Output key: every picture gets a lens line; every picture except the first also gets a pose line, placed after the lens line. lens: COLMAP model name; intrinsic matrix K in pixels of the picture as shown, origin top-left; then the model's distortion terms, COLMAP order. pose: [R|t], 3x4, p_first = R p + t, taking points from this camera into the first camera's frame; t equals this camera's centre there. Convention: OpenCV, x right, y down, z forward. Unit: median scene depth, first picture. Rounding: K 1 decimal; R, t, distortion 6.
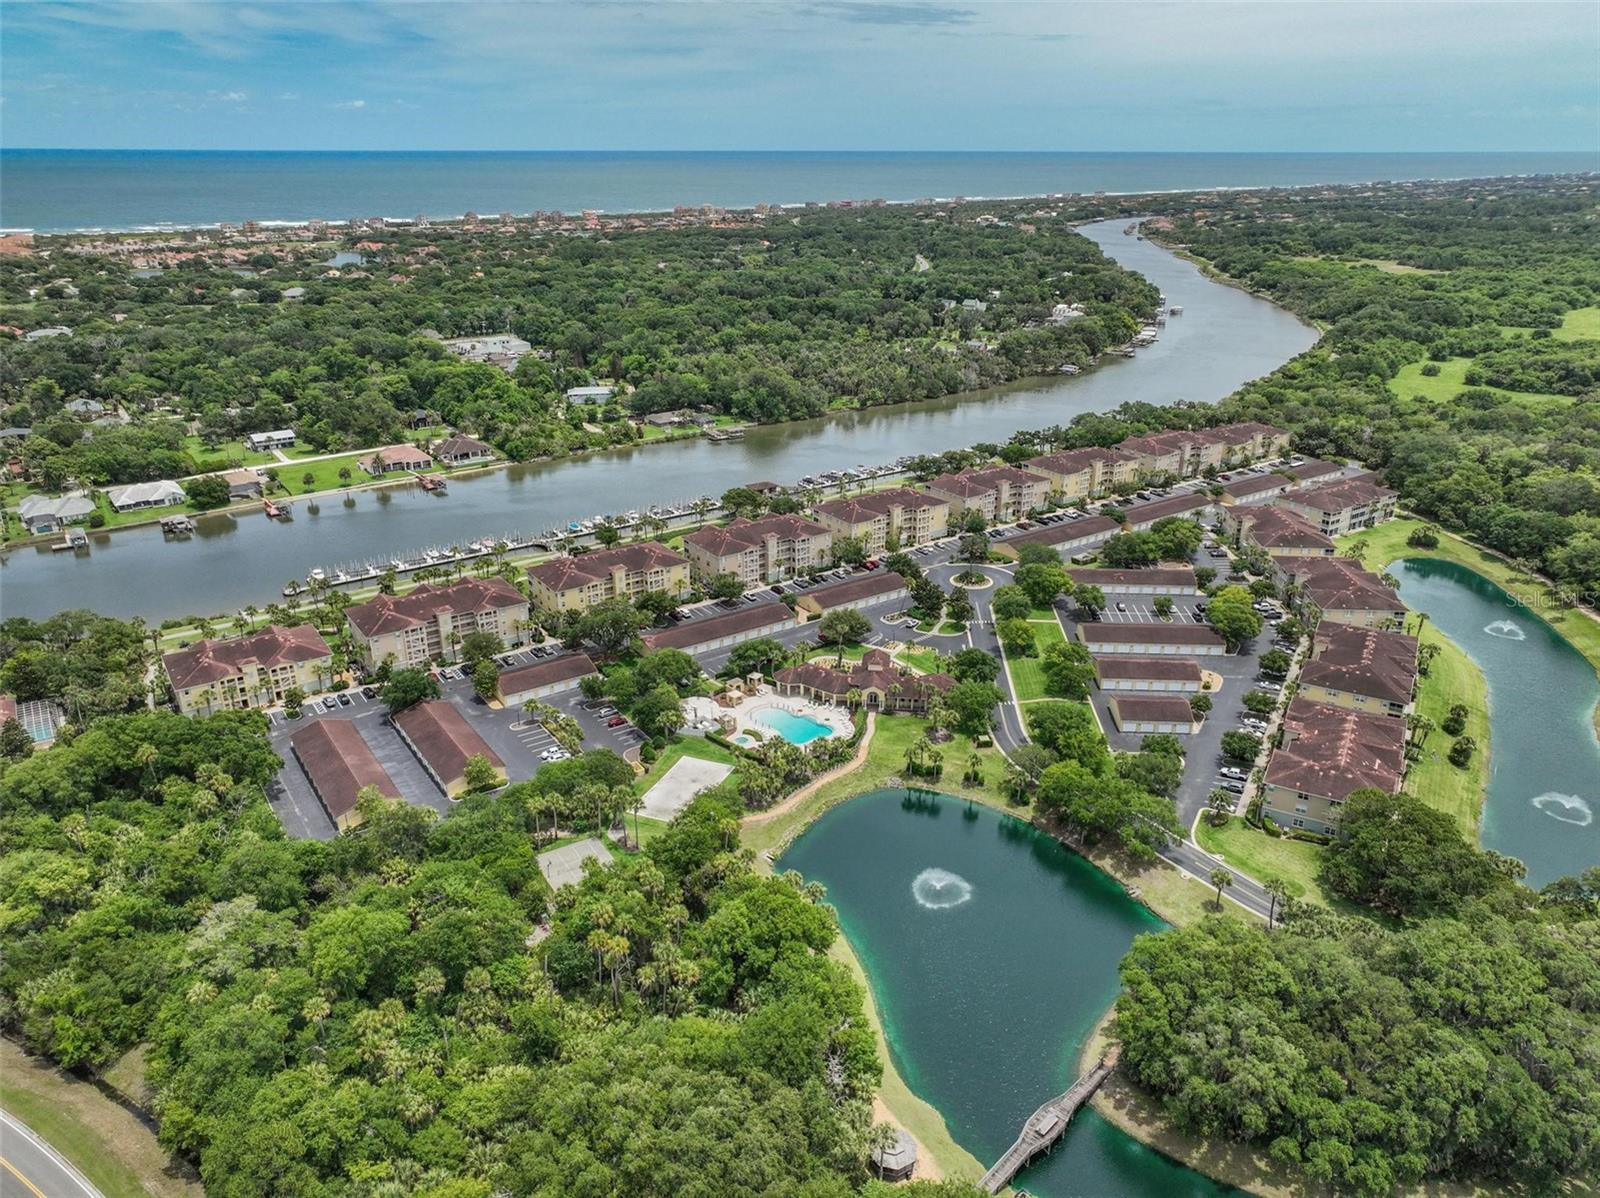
lens RADIAL K [[1125.4, 0, 800.0], [0, 1125.4, 599.0], [0, 0, 1]] dist [0.022139, -0.001501]
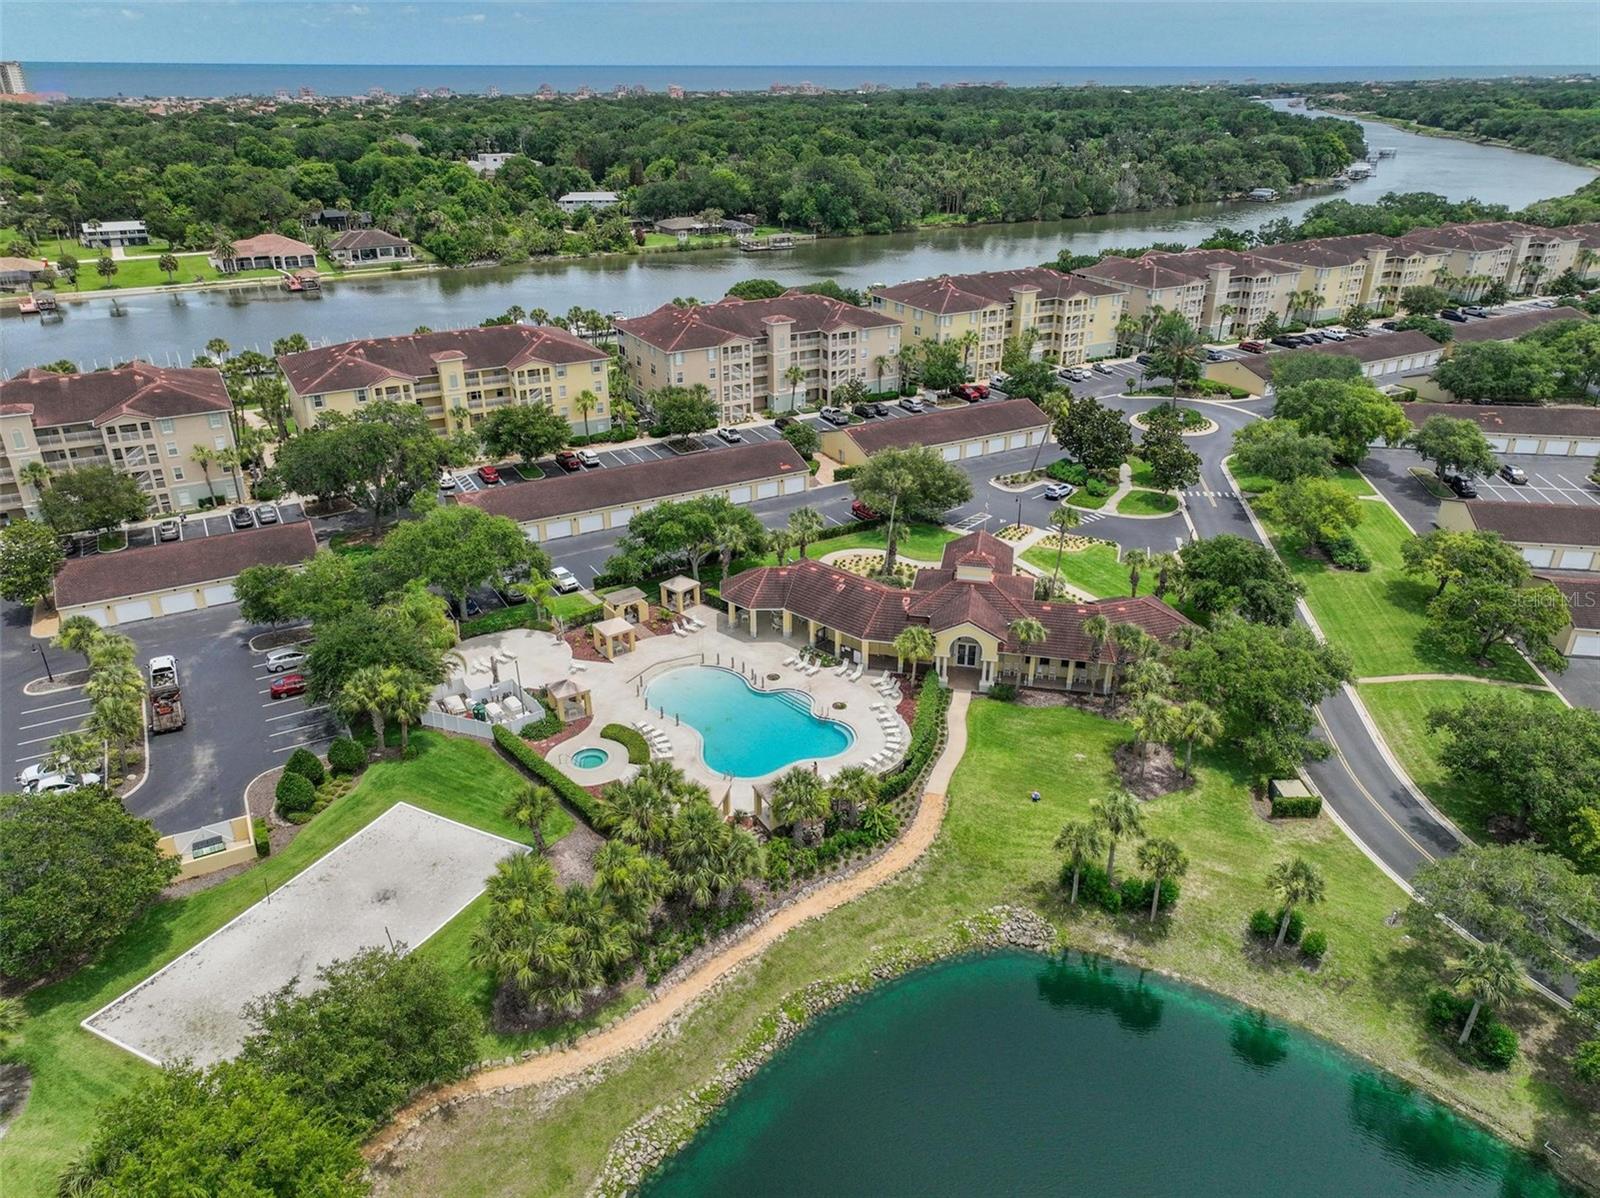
lens RADIAL K [[1125.4, 0, 800.0], [0, 1125.4, 599.0], [0, 0, 1]] dist [0.022139, -0.001501]
pose [[0.995656, 0.040955, -0.083619, 0.033645], [-0.035759, 0.997390, 0.062721, 0.040070], [0.085969, -0.059458, 0.994522, 0.517755]]
